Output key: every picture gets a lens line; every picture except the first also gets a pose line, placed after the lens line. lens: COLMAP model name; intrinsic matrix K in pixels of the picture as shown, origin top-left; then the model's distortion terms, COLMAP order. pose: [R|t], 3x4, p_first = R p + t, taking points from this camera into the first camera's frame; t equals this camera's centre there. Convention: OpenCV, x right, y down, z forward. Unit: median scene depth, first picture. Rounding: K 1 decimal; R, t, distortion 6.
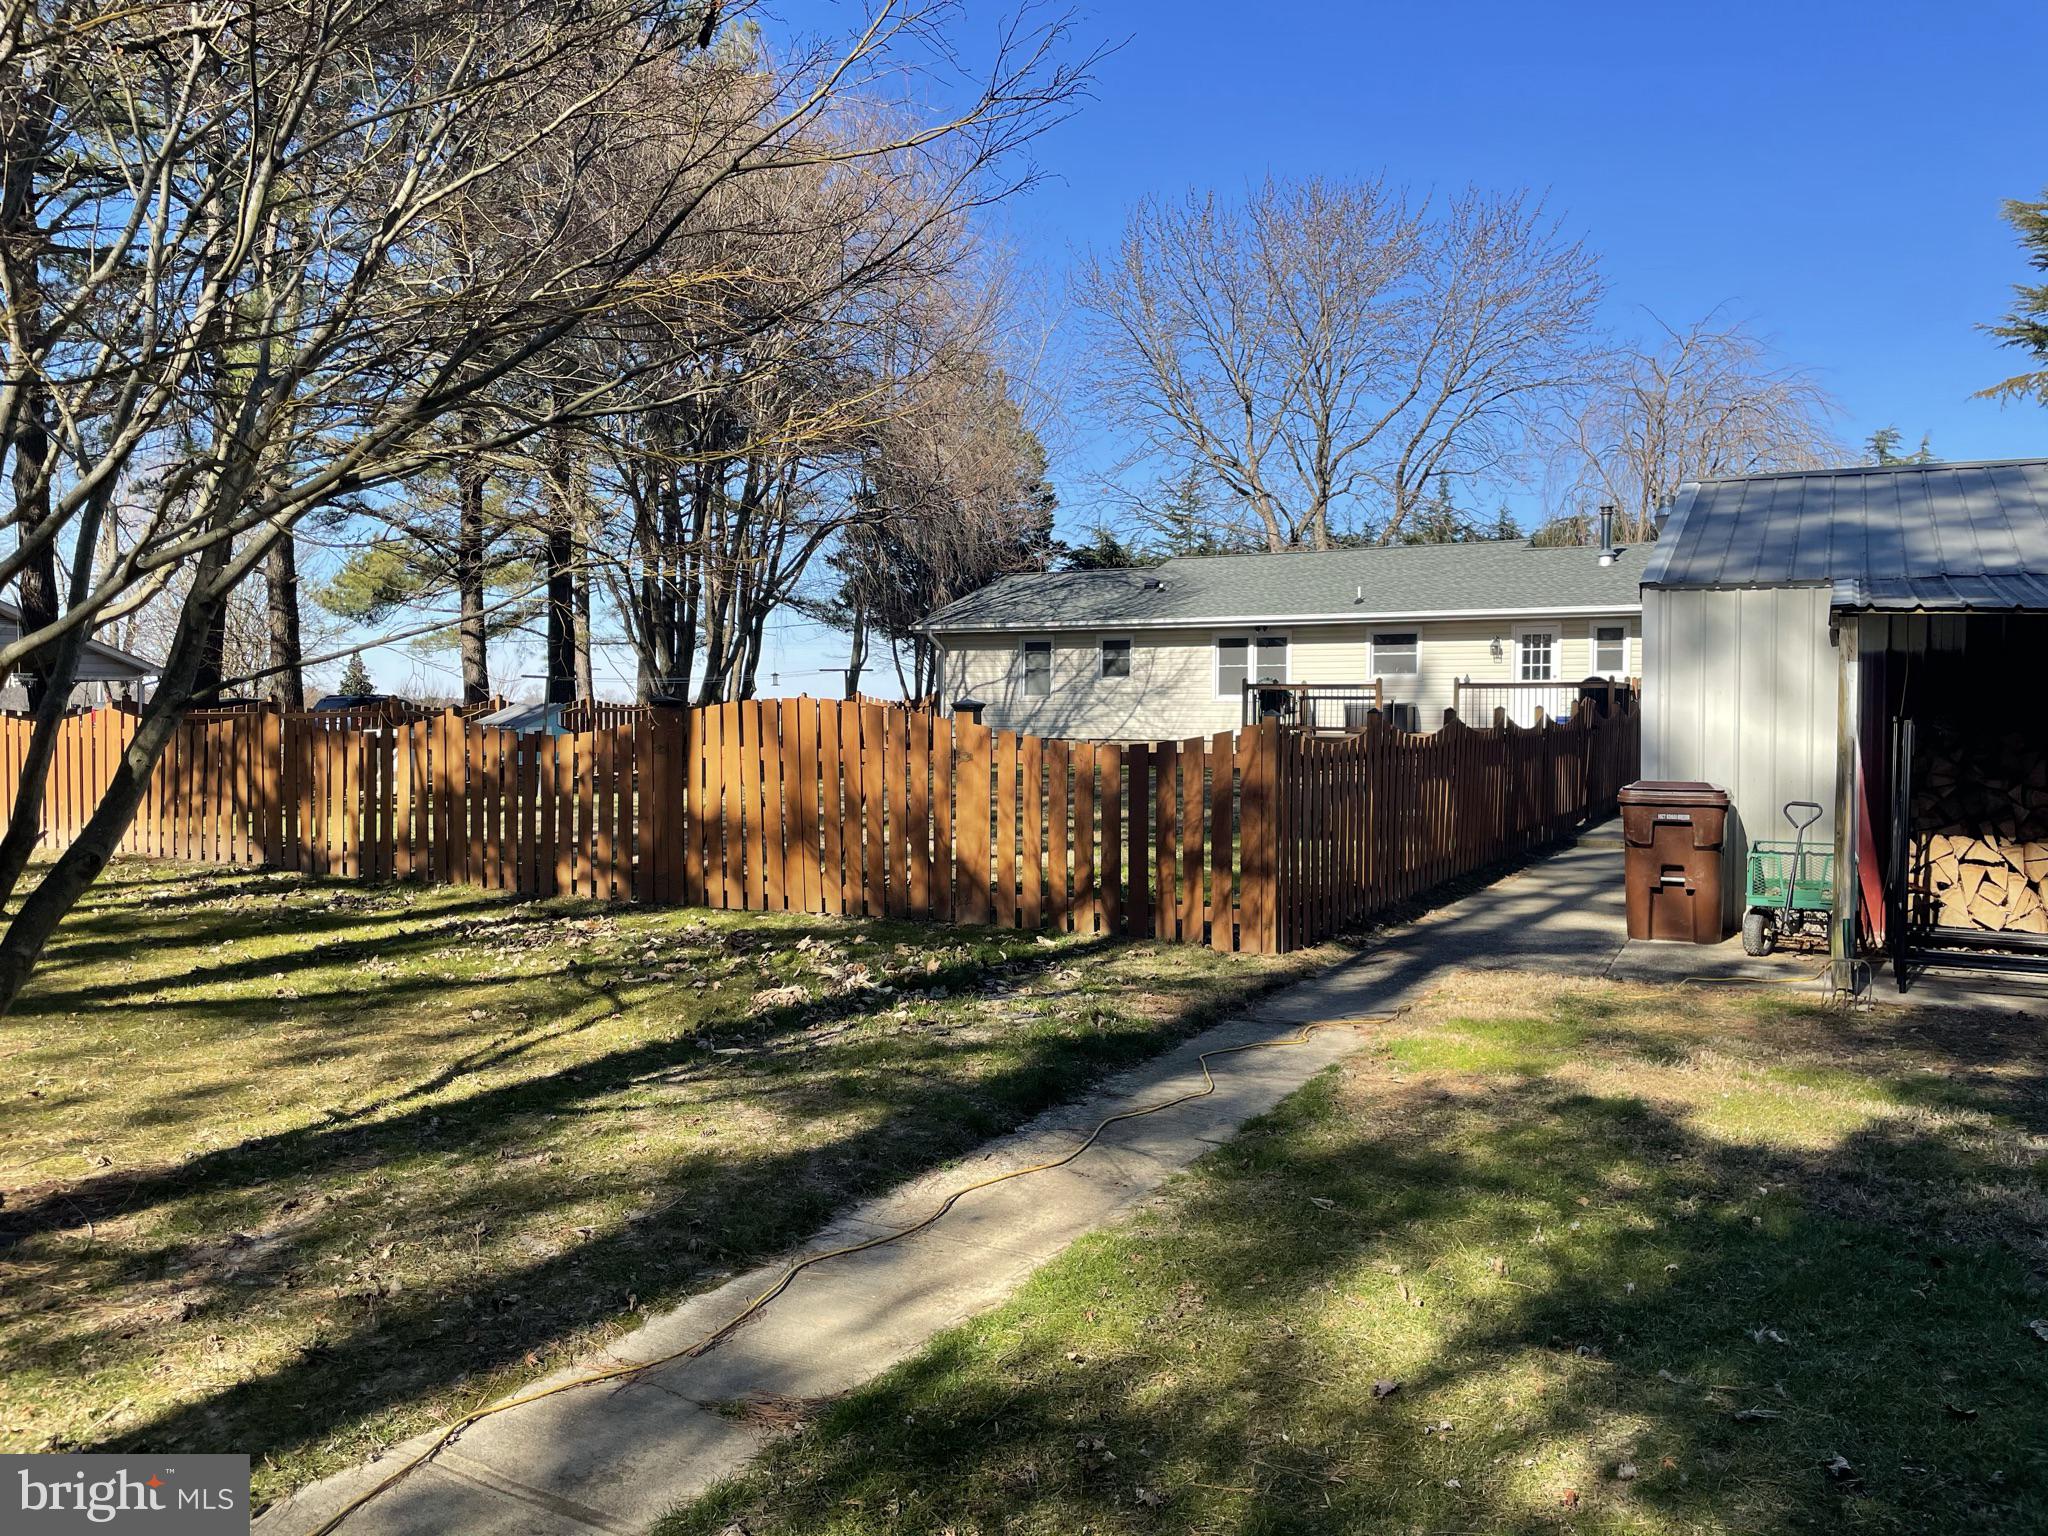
lens RADIAL K [[1551.2, 0, 1024.0], [0, 1551.2, 768.0], [0, 0, 1]] dist [0.076527, -0.009011]
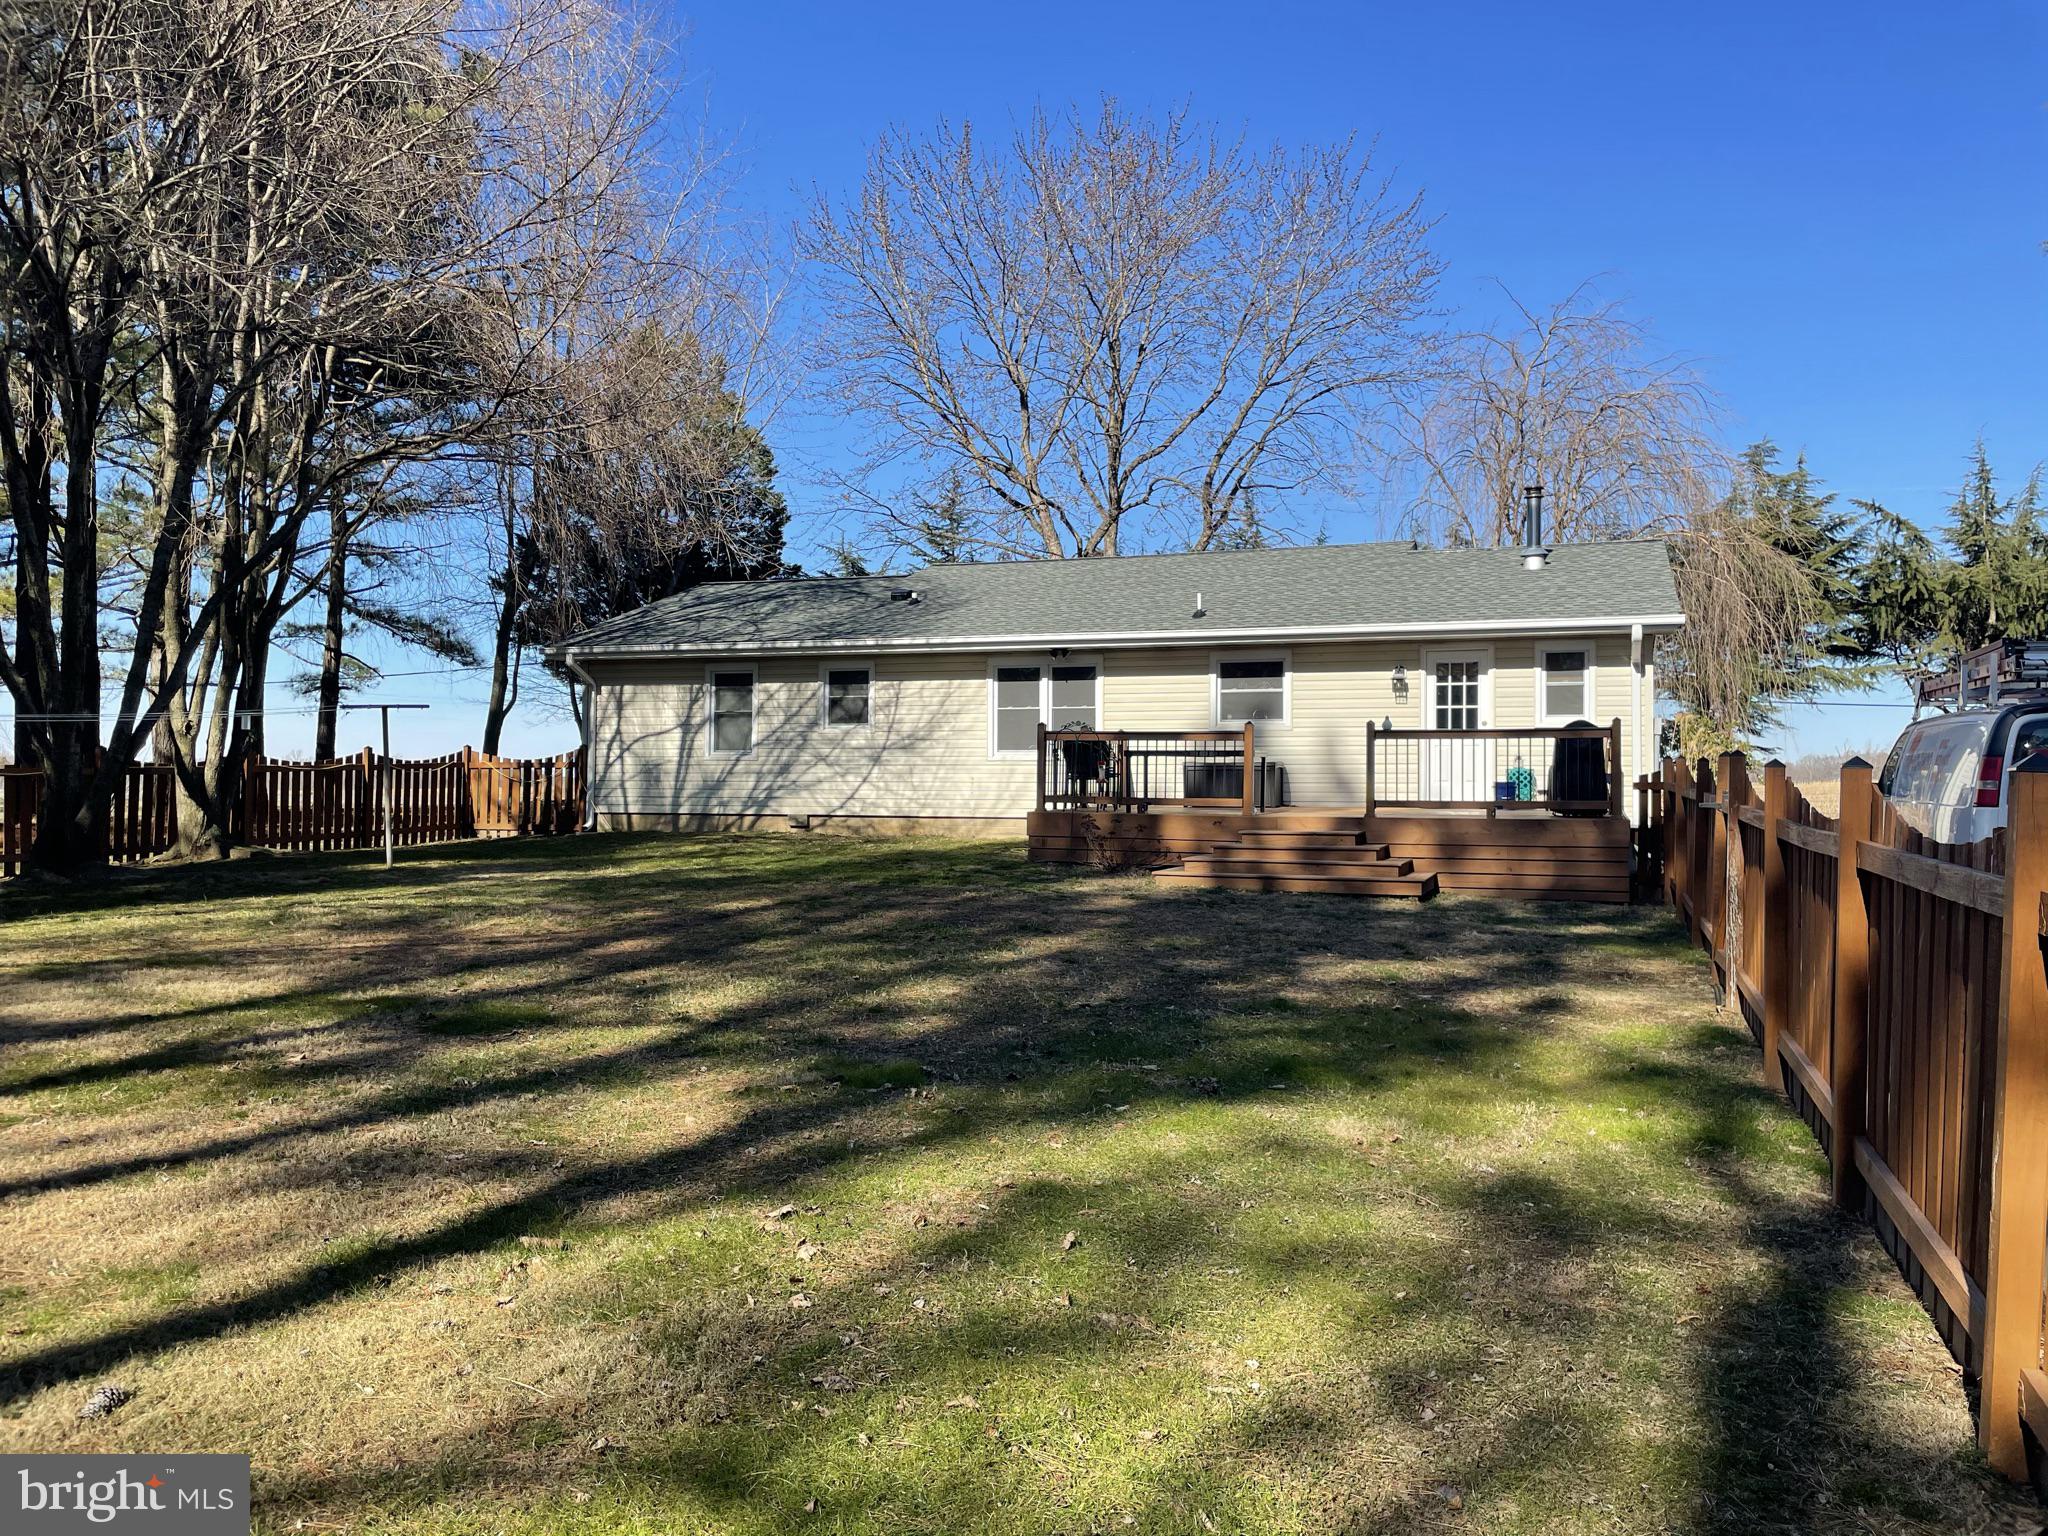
lens RADIAL K [[1551.2, 0, 1024.0], [0, 1551.2, 768.0], [0, 0, 1]] dist [0.076527, -0.009011]
pose [[0.988534, -0.001559, 0.150988, 0.035289], [0.007657, 0.999178, -0.039815, -0.012676], [-0.150801, 0.040515, 0.987734, 0.337759]]
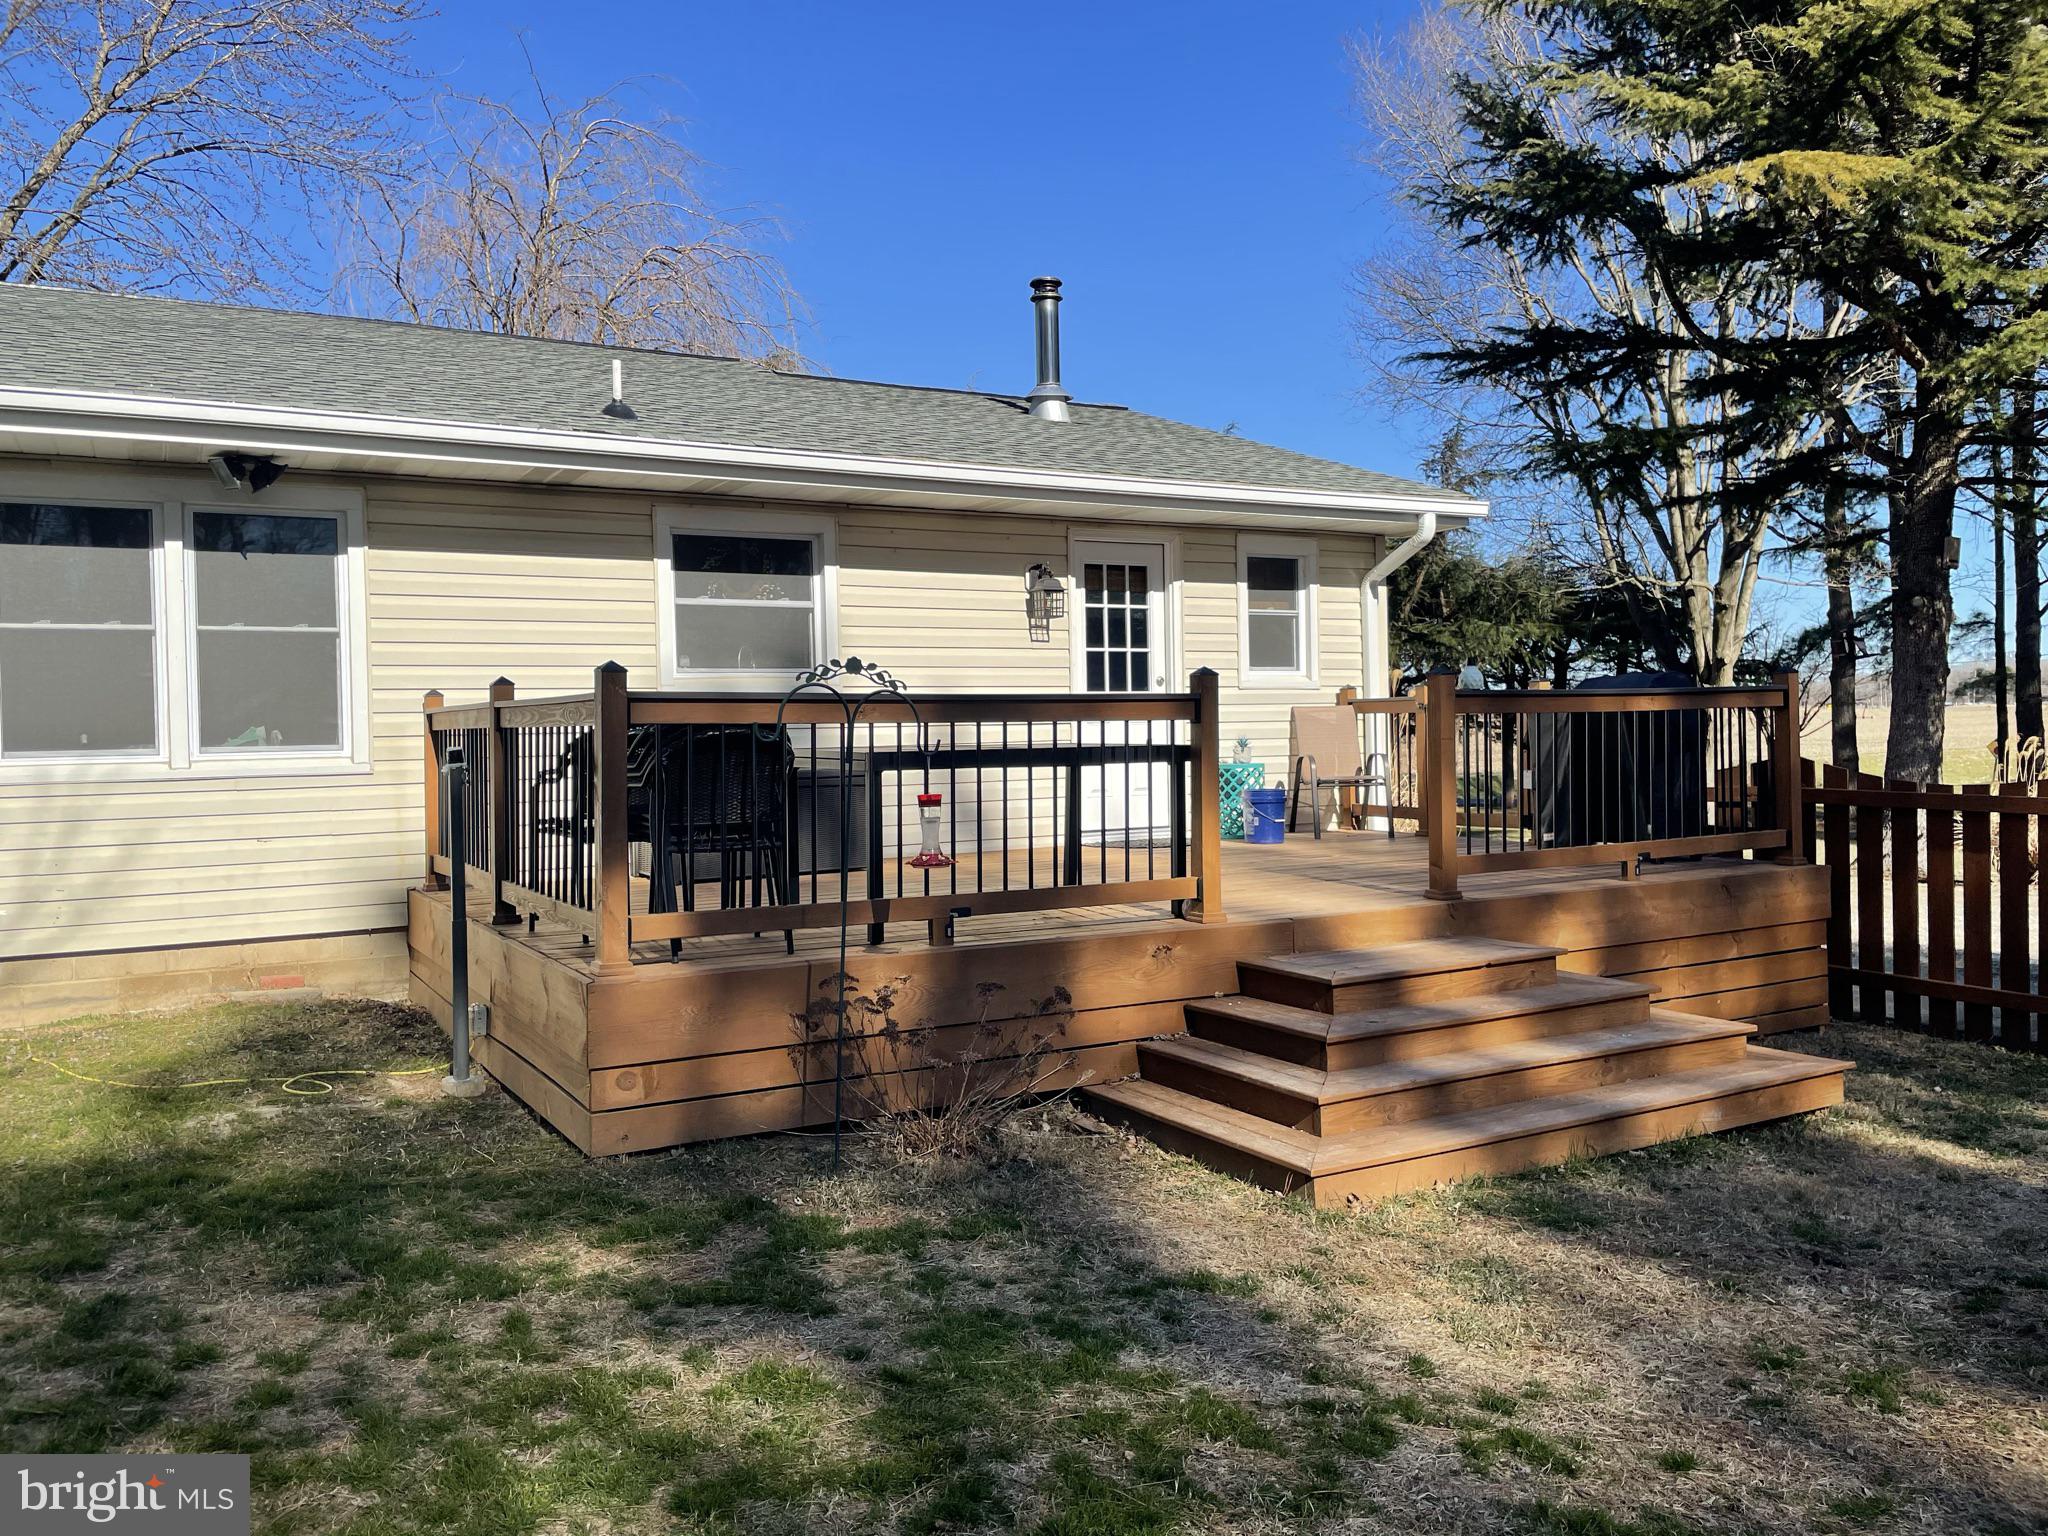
lens RADIAL K [[1605.5, 0, 1016.3], [0, 1605.5, 740.1], [0, 0, 1]] dist [0.103936, 0.000162]
pose [[0.527286, -0.019005, 0.849475, 0.000196], [0.055341, 0.998395, -0.012014, -0.039864], [-0.847883, 0.053346, 0.527492, 0.784831]]
